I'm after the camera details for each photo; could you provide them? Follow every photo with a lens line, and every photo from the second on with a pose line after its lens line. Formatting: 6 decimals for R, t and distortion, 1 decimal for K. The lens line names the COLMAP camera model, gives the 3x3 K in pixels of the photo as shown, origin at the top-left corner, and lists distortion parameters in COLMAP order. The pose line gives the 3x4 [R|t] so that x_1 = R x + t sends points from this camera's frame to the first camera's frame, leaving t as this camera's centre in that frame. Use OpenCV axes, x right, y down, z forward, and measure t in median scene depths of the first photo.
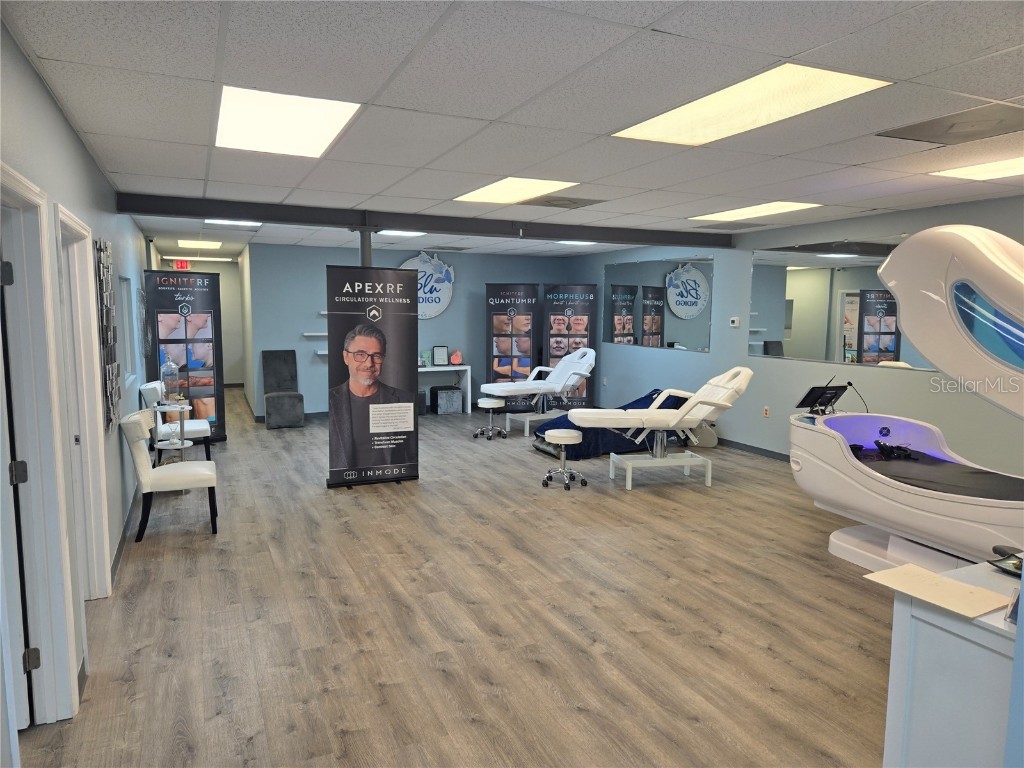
lens RADIAL K [[684.2, 0, 516.9], [0, 684.2, 386.2], [0, 0, 1]] dist [0.083655, -0.069693]
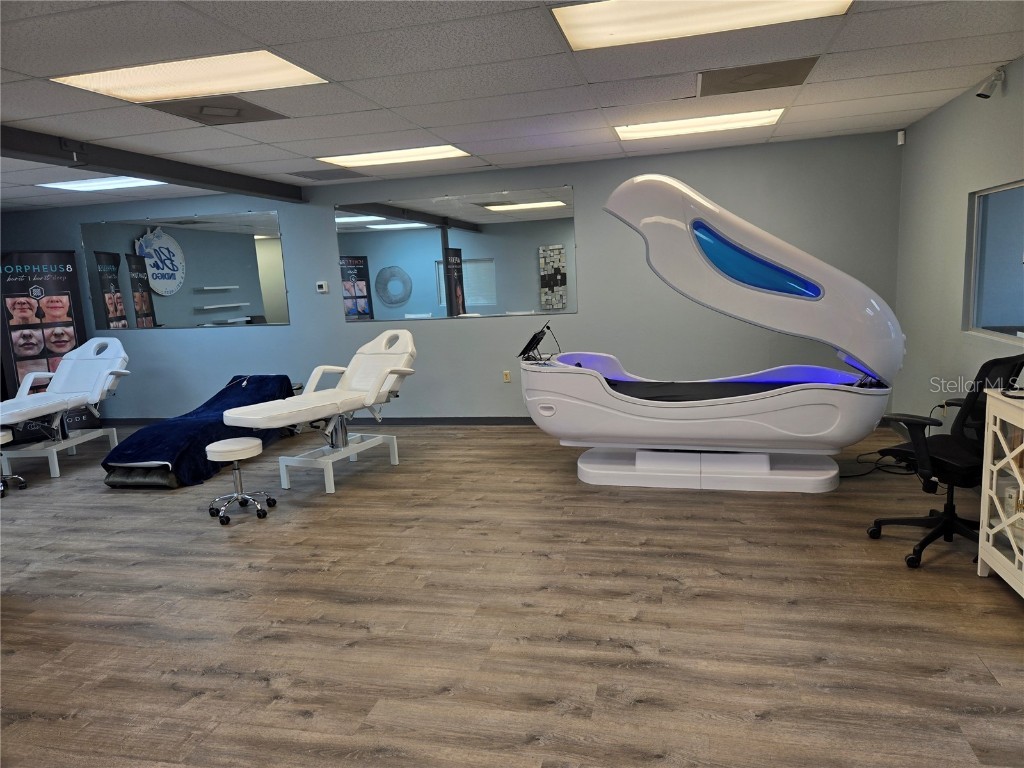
lens RADIAL K [[684.2, 0, 516.9], [0, 684.2, 386.2], [0, 0, 1]] dist [0.083655, -0.069693]
pose [[0.623745, -0.166227, 0.763748, -0.333874], [0.145732, 0.984723, 0.095304, -0.020560], [-0.767922, 0.051857, 0.638441, 0.343973]]
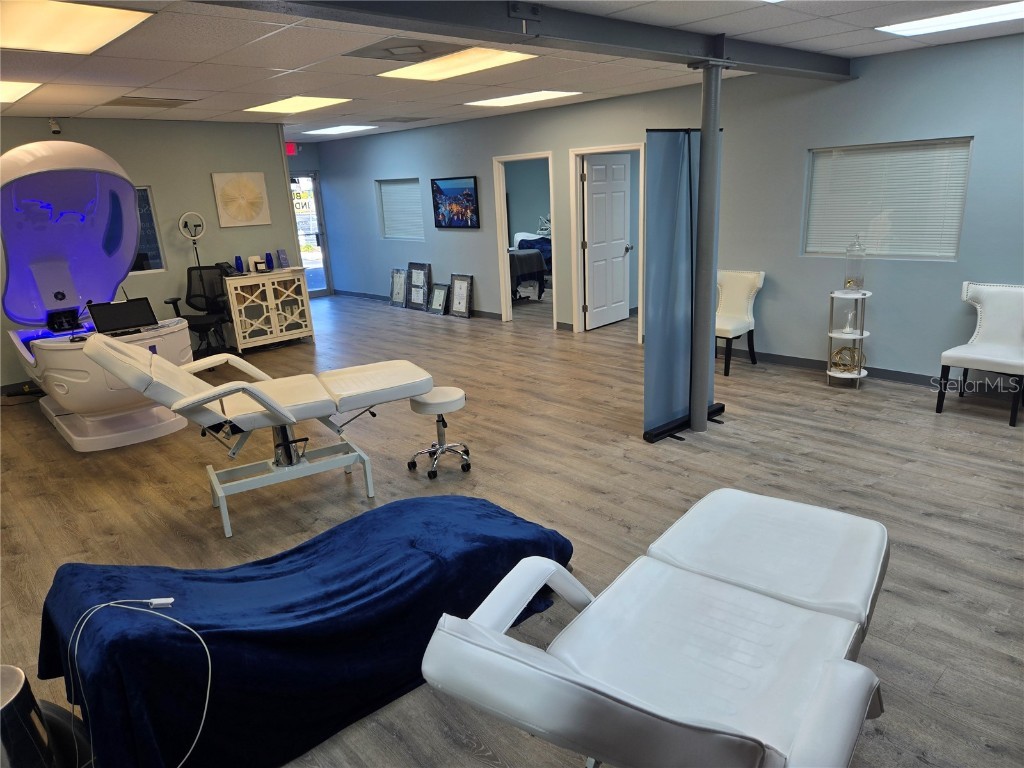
lens RADIAL K [[684.2, 0, 516.9], [0, 684.2, 386.2], [0, 0, 1]] dist [0.083655, -0.069693]
pose [[-0.948604, 0.127131, -0.289808, 0.214080], [0.007043, 0.924017, 0.382288, -0.224242], [0.316388, 0.360598, -0.877421, 1.838207]]
